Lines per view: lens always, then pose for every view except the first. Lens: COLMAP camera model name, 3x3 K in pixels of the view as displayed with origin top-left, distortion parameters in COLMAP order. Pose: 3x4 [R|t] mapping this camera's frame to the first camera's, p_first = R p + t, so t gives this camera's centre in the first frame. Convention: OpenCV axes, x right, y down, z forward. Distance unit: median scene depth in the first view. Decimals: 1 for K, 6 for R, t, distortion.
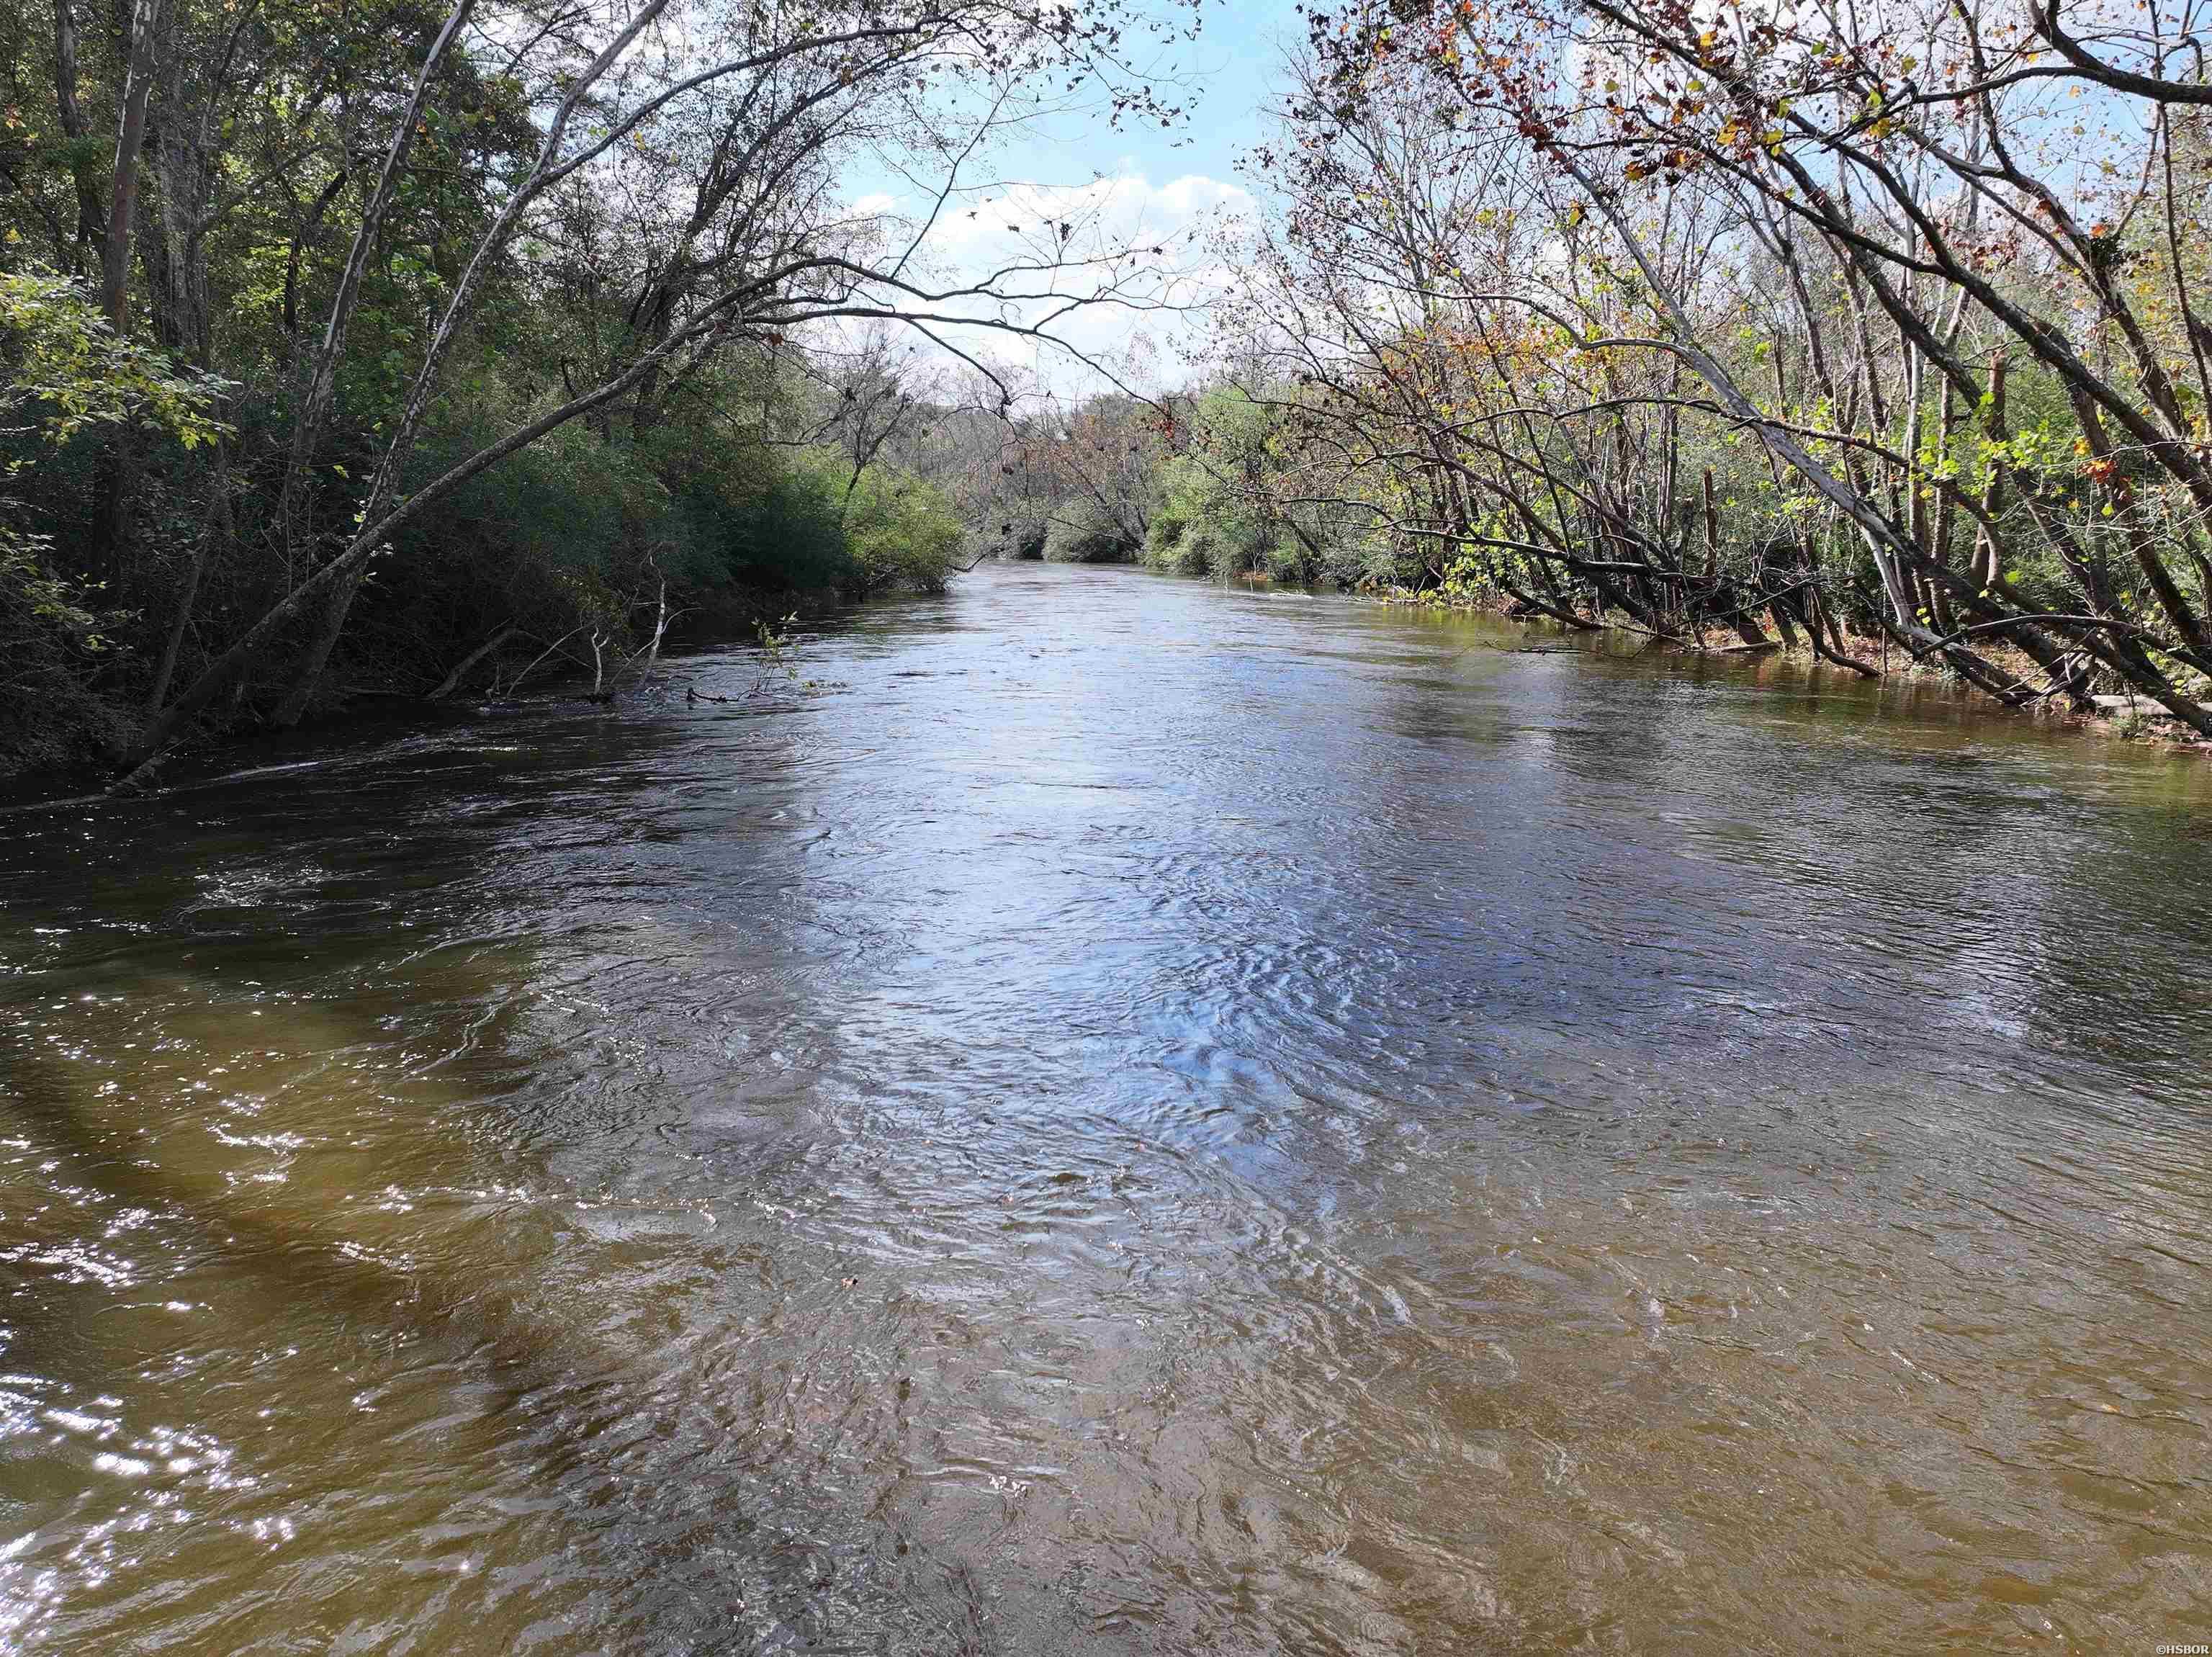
lens RADIAL K [[1729.2, 0, 1107.9], [0, 1729.2, 826.9], [0, 0, 1]] dist [-0.007070, 0.015321]
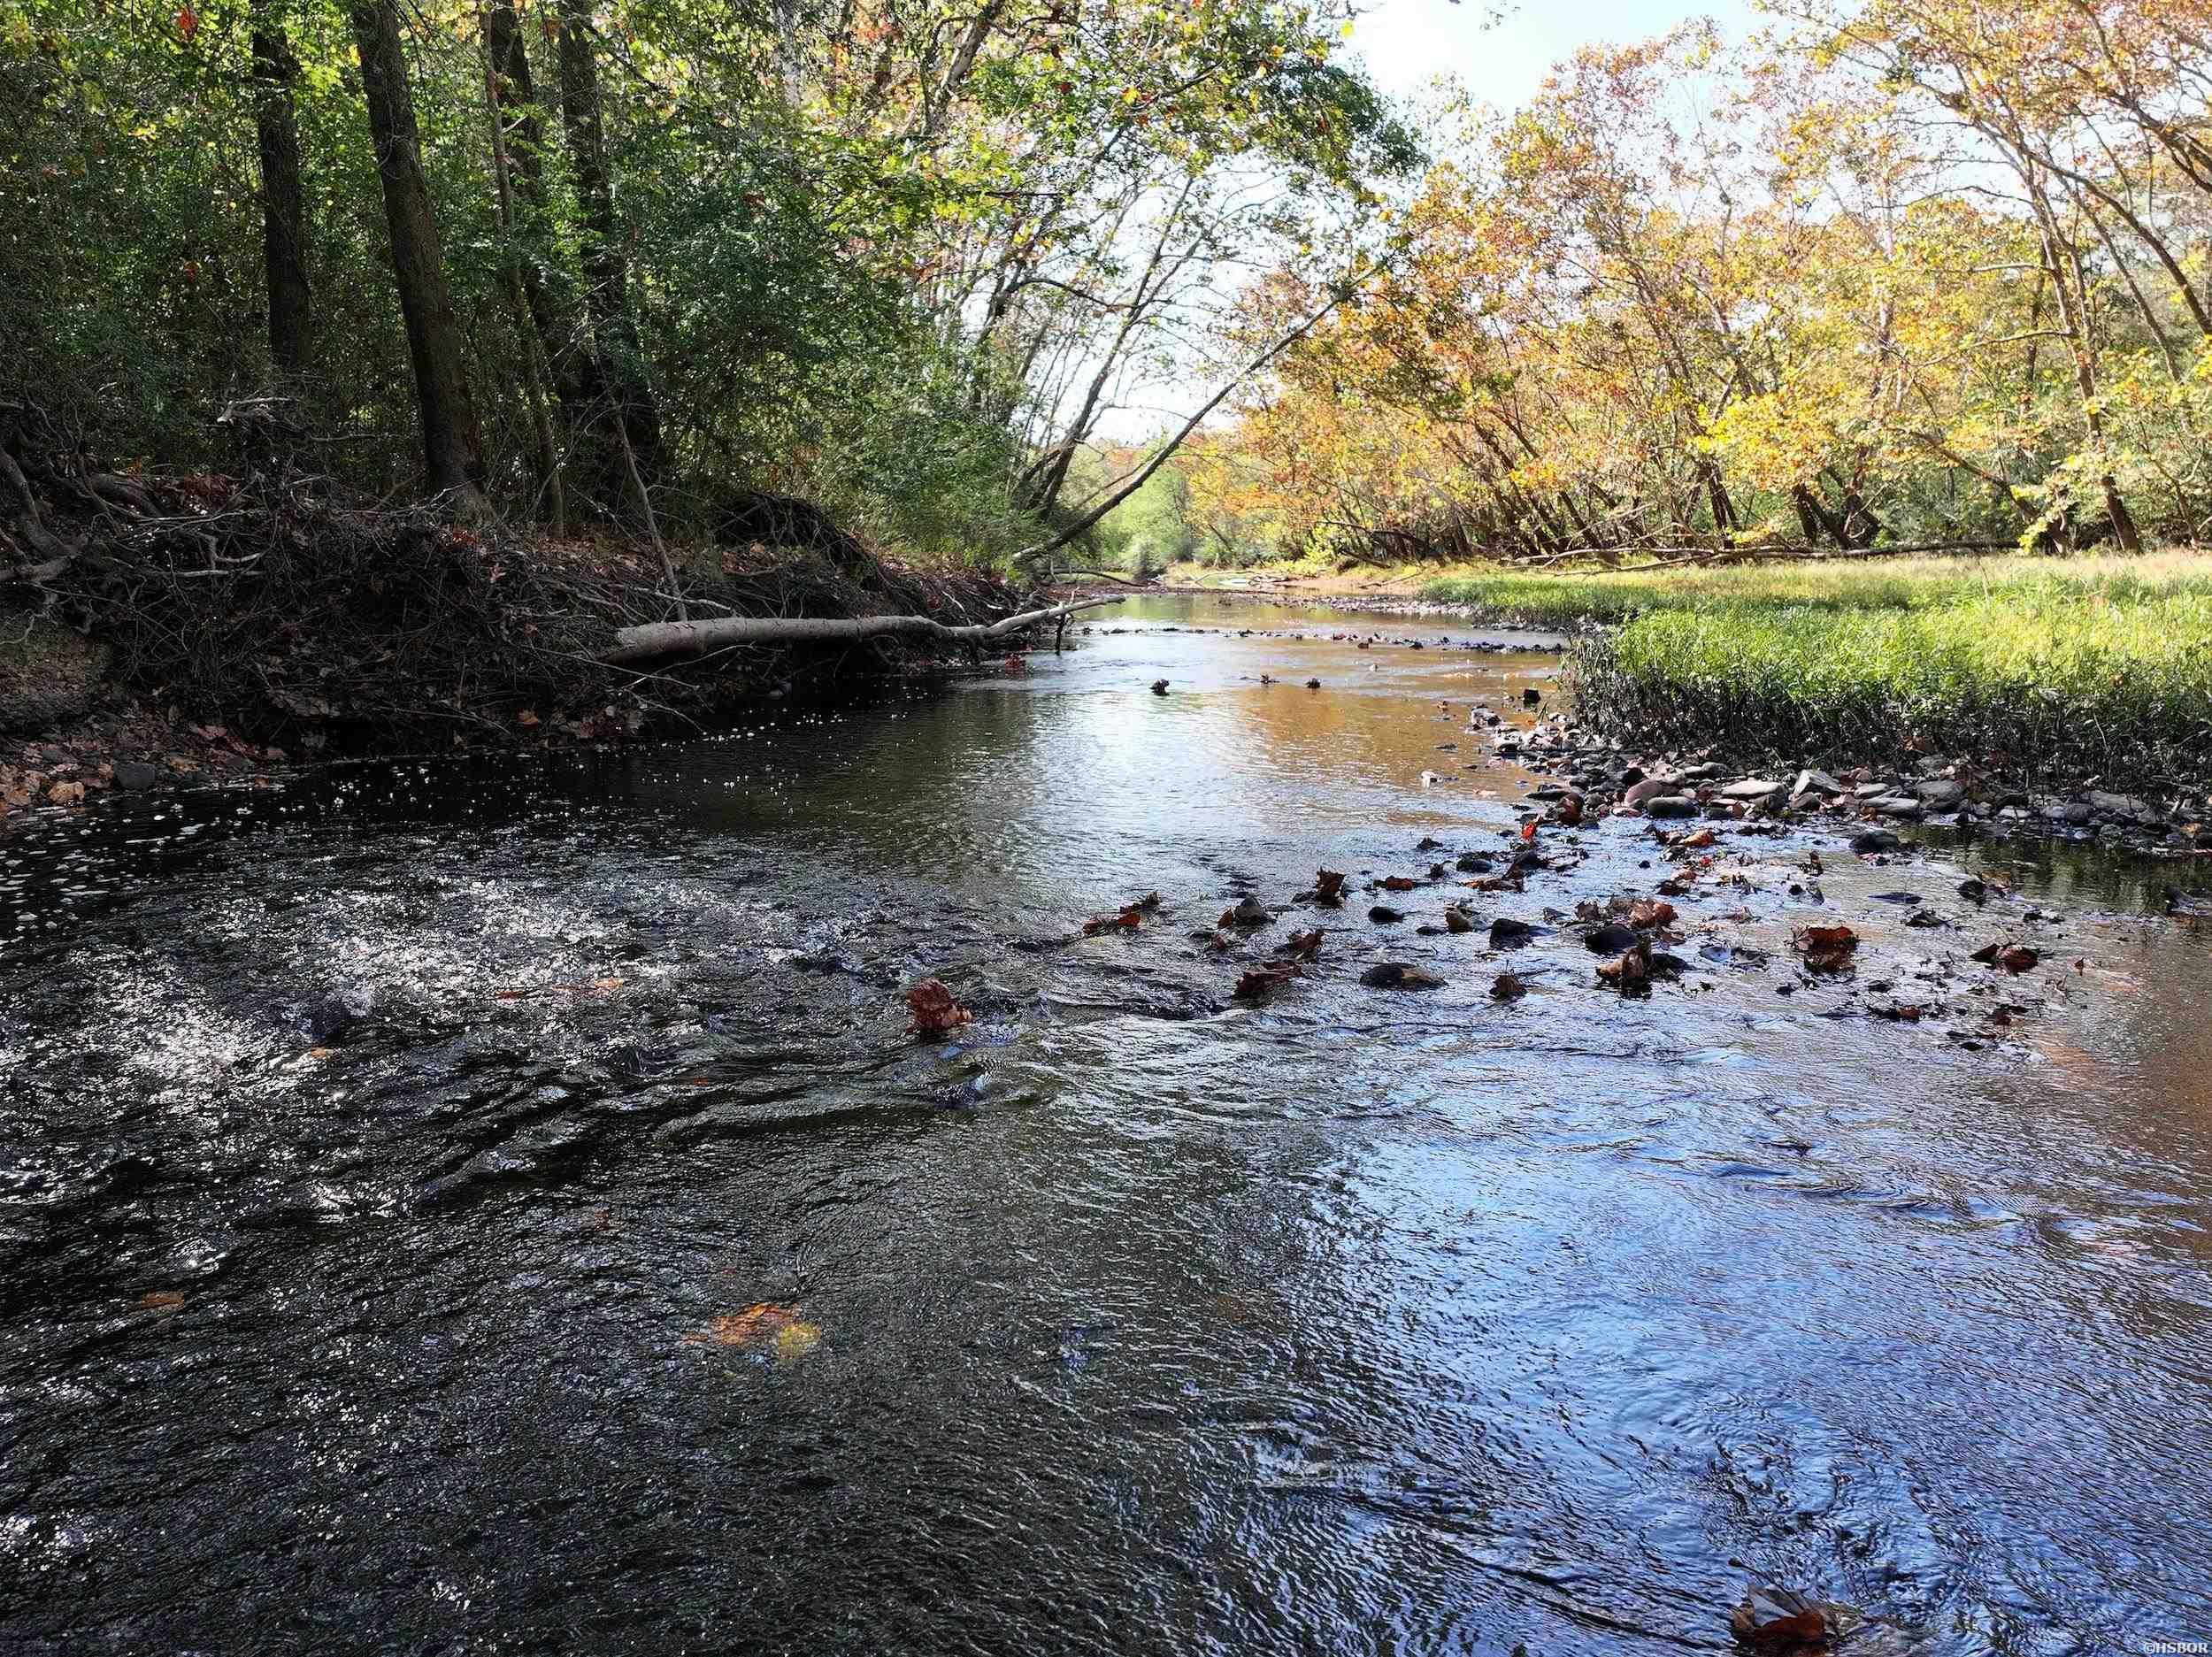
lens RADIAL K [[1729.0, 0, 1091.9], [0, 1729.0, 822.9], [0, 0, 1]] dist [-0.007070, 0.015321]
pose [[0.996490, -0.018890, 0.081555, -0.196842], [0.020676, 0.999563, -0.021104, 0.181394], [-0.081121, 0.022716, 0.996445, -0.838645]]
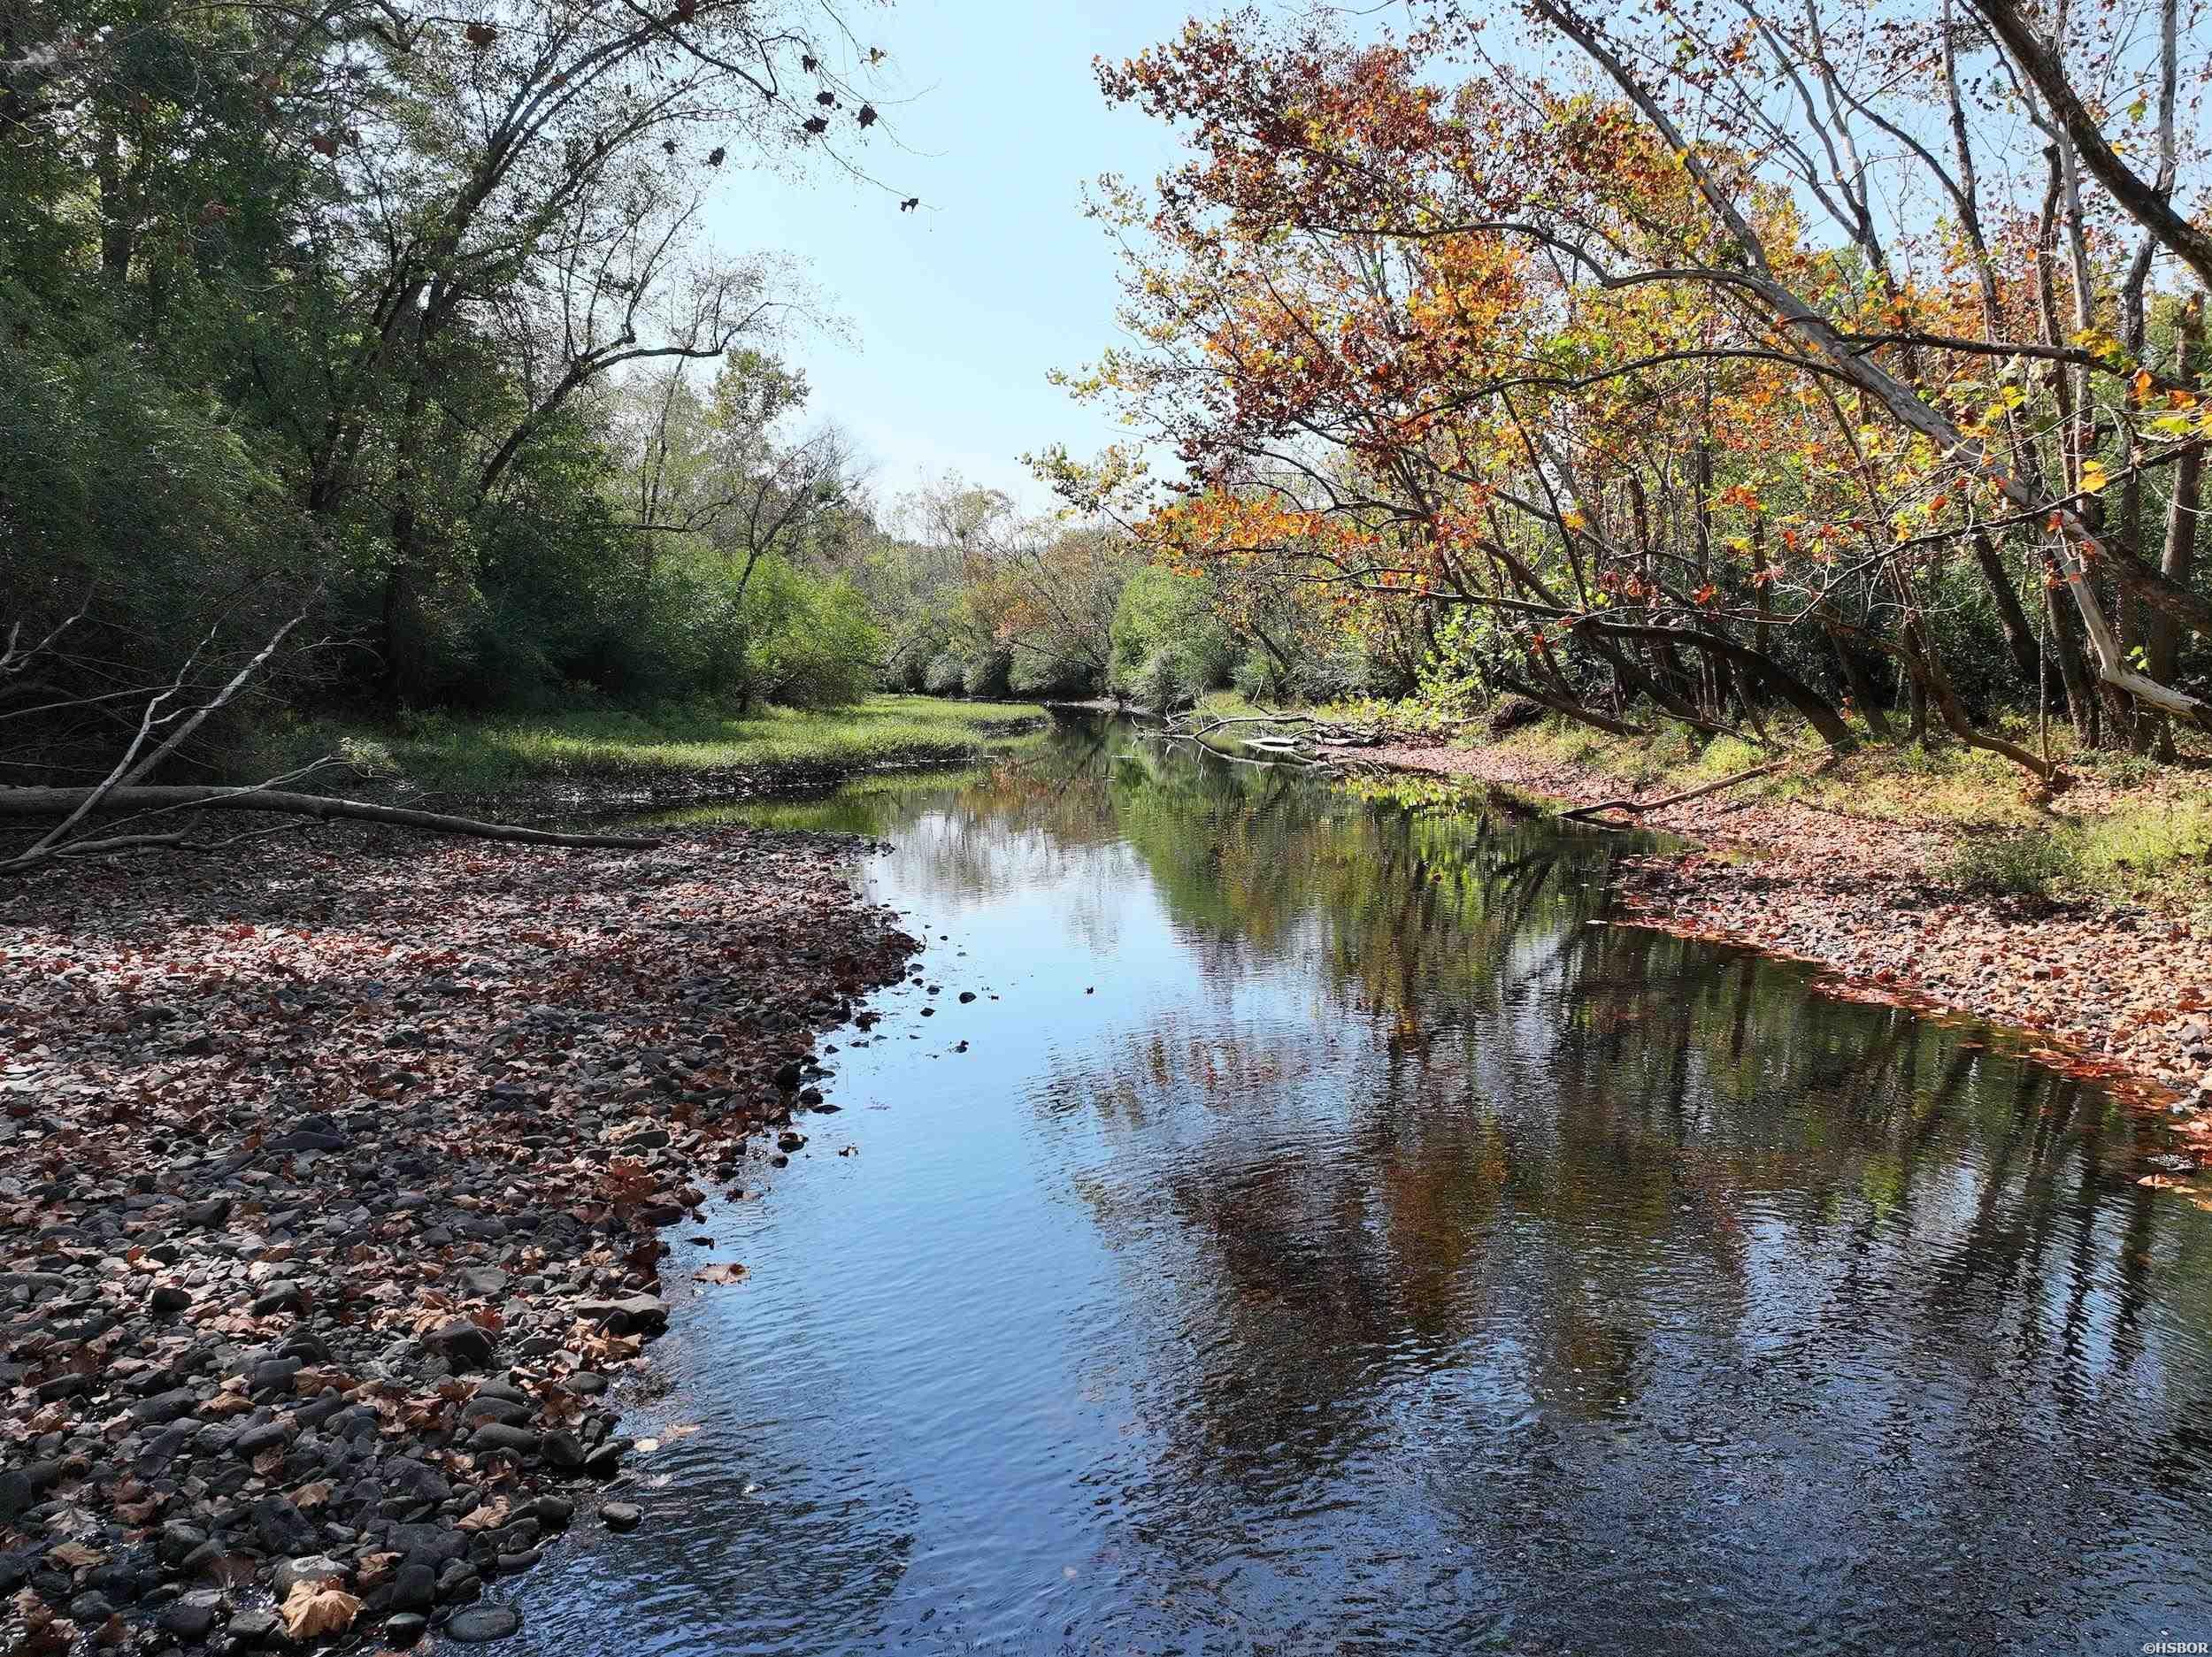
lens RADIAL K [[1729.0, 0, 1111.3], [0, 1729.0, 833.3], [0, 0, 1]] dist [-0.007070, 0.015321]
pose [[0.999983, 0.003926, 0.004263, 0.032279], [-0.003580, 0.996909, -0.078485, -0.001023], [-0.004558, 0.078468, 0.996906, 0.144316]]
